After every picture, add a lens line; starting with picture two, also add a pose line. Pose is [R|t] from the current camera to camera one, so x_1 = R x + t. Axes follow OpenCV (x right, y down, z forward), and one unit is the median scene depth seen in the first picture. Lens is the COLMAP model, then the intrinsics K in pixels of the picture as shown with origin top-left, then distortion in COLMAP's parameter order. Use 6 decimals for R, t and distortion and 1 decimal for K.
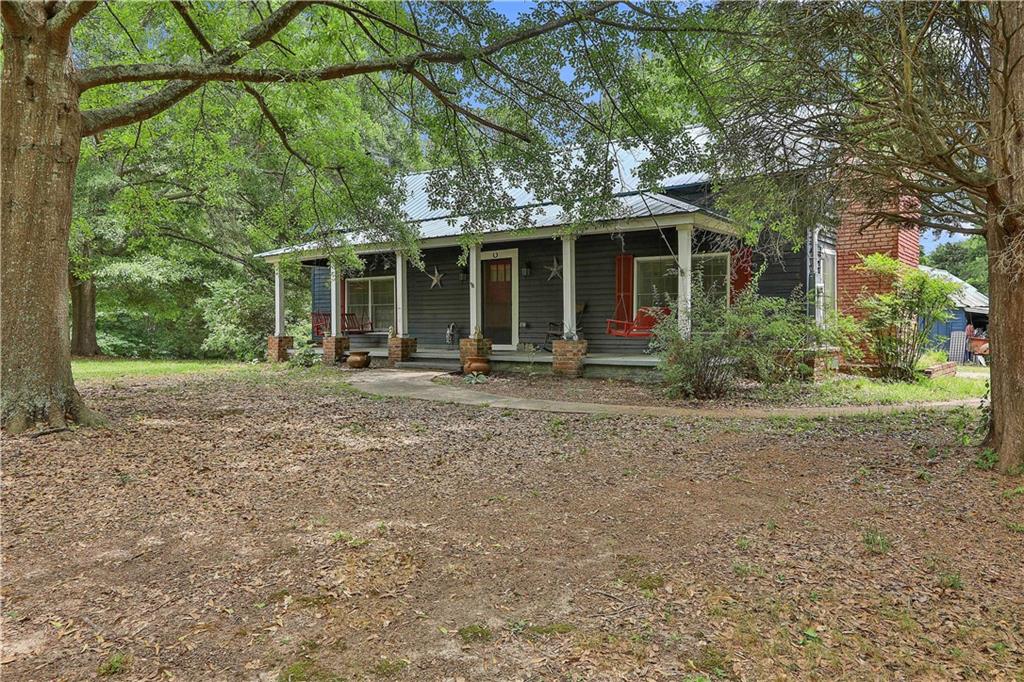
lens RADIAL K [[729.7, 0, 511.7], [0, 729.7, 341.5], [0, 0, 1]] dist [0.028814, 0.000073]
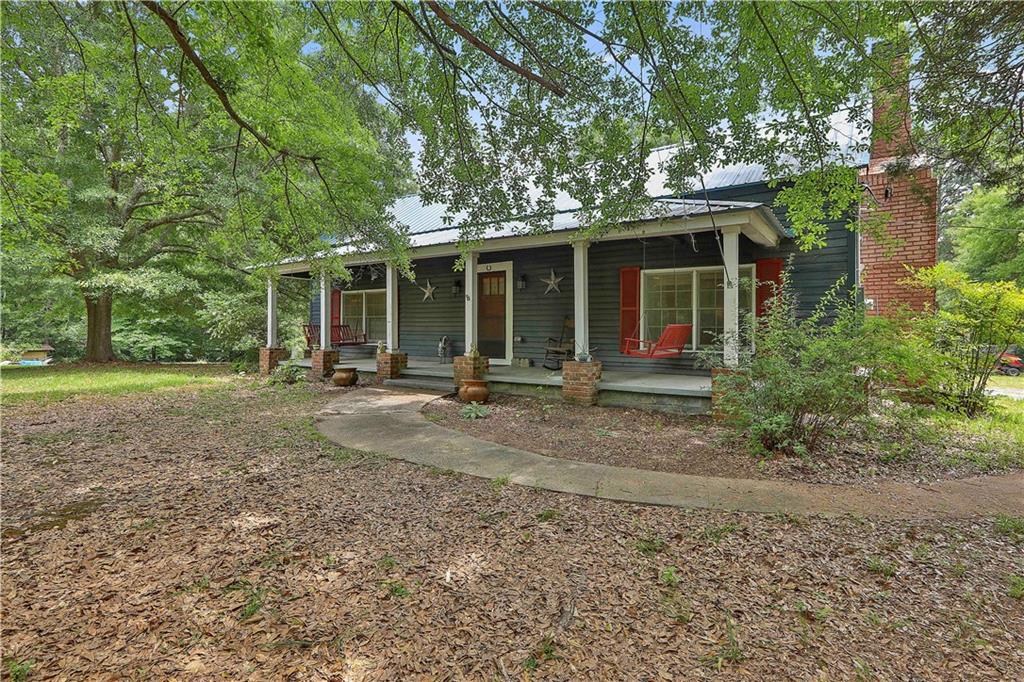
lens RADIAL K [[516.1, 0, 507.2], [0, 516.1, 323.8], [0, 0, 1]] dist [0.001890, -0.000128]
pose [[0.998786, 0.004129, 0.049089, -0.036093], [-0.002685, 0.999563, -0.029452, -0.025664], [-0.049189, 0.029285, 0.998360, 0.347773]]
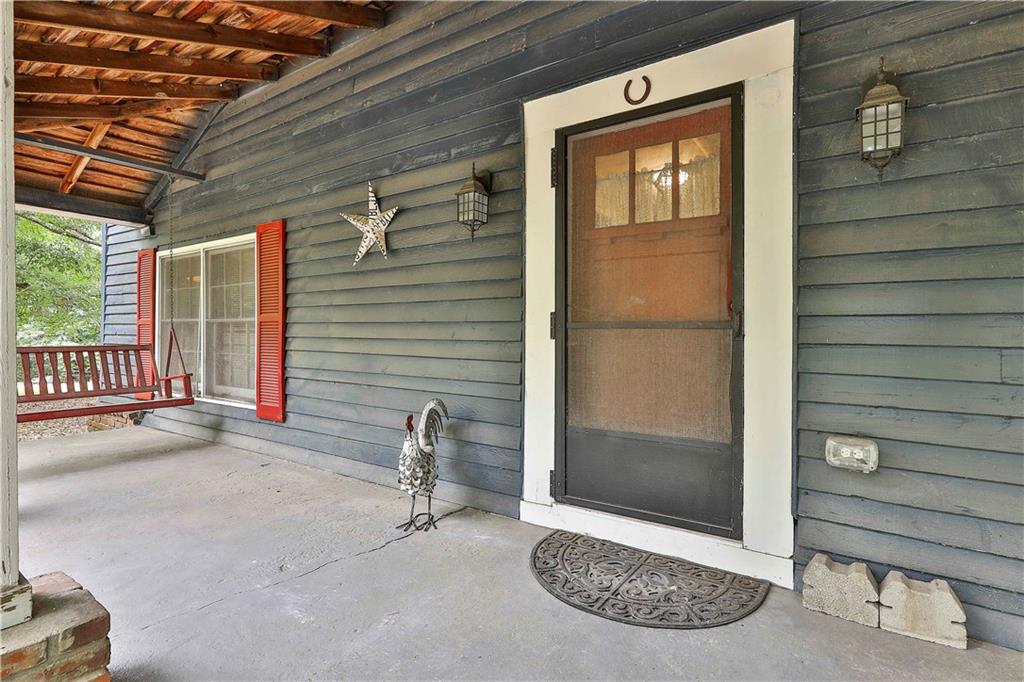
lens RADIAL K [[516.1, 0, 511.9], [0, 516.1, 333.9], [0, 0, 1]] dist [0.001890, -0.000128]
pose [[0.998005, 0.008776, 0.062529, -0.076449], [-0.007273, 0.999680, -0.024217, -0.051201], [-0.062721, 0.023714, 0.997749, 0.978520]]
